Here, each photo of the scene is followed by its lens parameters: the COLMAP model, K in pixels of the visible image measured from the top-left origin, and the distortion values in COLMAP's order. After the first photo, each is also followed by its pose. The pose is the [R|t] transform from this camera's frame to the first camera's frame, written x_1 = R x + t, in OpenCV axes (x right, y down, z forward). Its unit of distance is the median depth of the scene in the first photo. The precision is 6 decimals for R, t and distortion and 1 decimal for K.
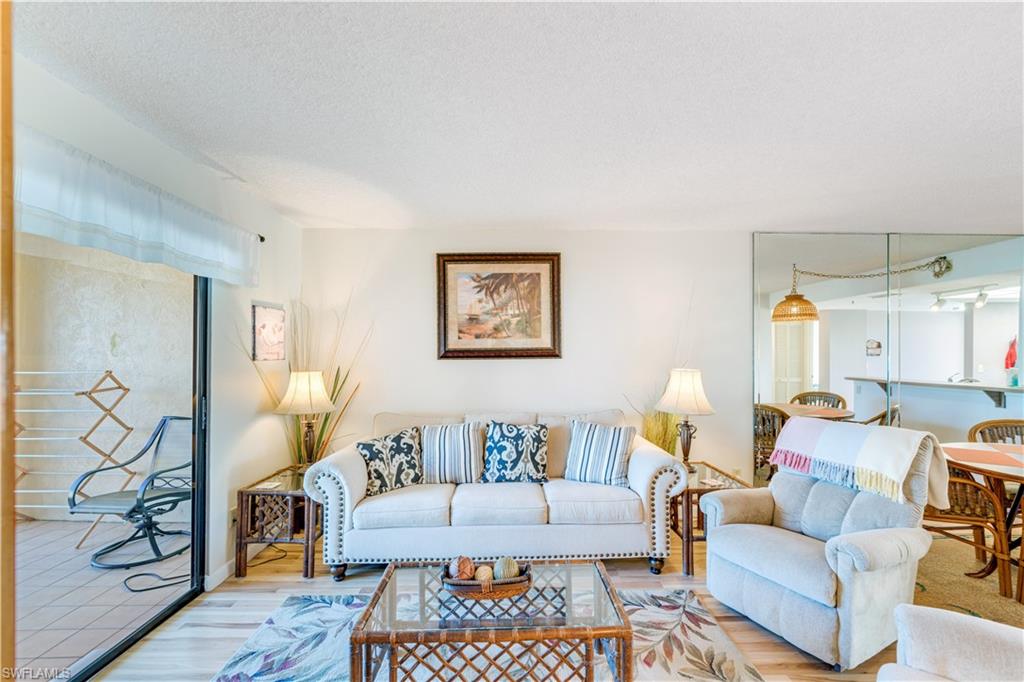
lens RADIAL K [[416.6, 0, 514.2], [0, 416.6, 350.1], [0, 0, 1]] dist [0.002764, -0.000745]
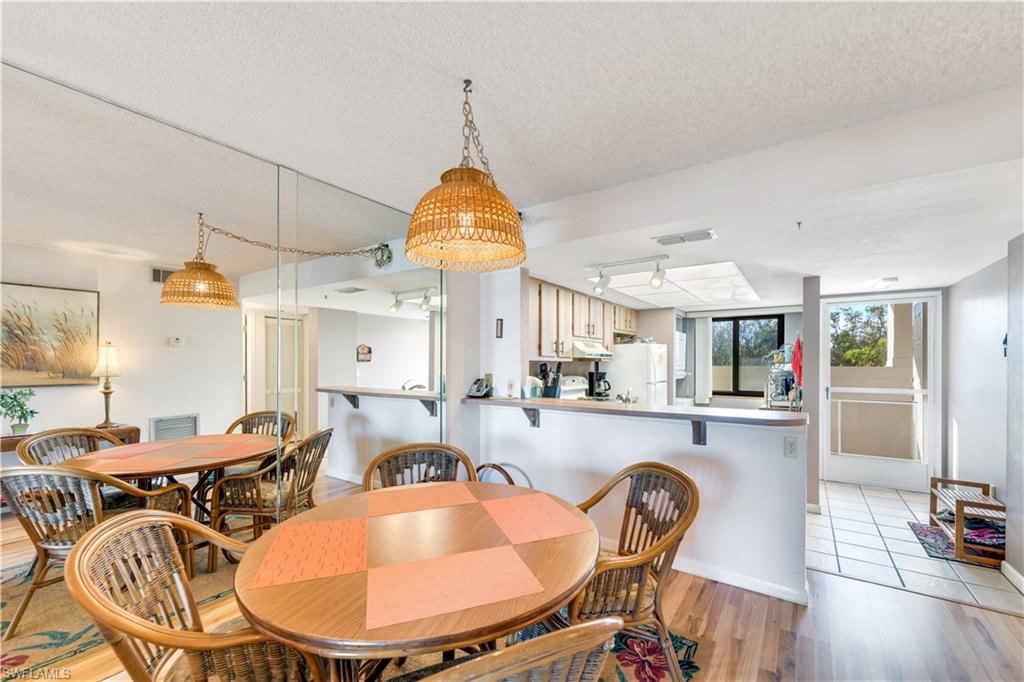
lens RADIAL K [[416.6, 0, 517.8], [0, 416.6, 363.3], [0, 0, 1]] dist [0.002764, -0.000745]
pose [[0.588331, -0.004821, 0.808606, 0.628017], [-0.008737, 0.999886, 0.012318, 0.004957], [-0.808573, -0.014312, 0.588222, 0.358023]]
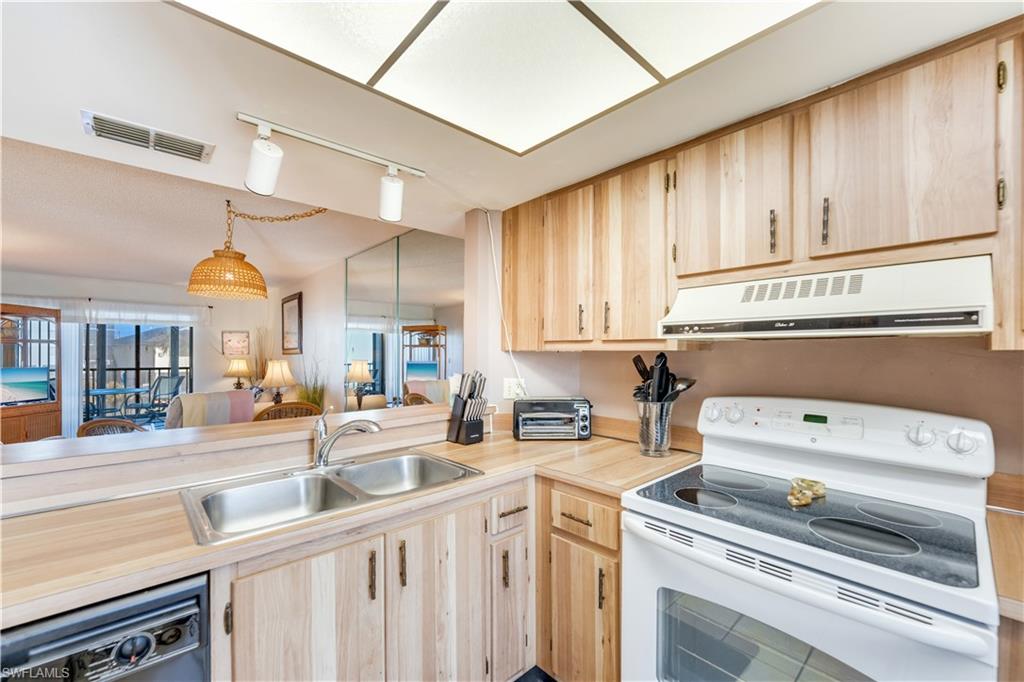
lens RADIAL K [[416.6, 0, 515.0], [0, 416.6, 352.7], [0, 0, 1]] dist [0.002764, -0.000745]
pose [[0.657106, -0.000731, -0.753798, 1.963925], [0.008958, 0.999936, 0.006839, 0.010704], [0.753745, -0.011246, 0.657071, 0.549224]]
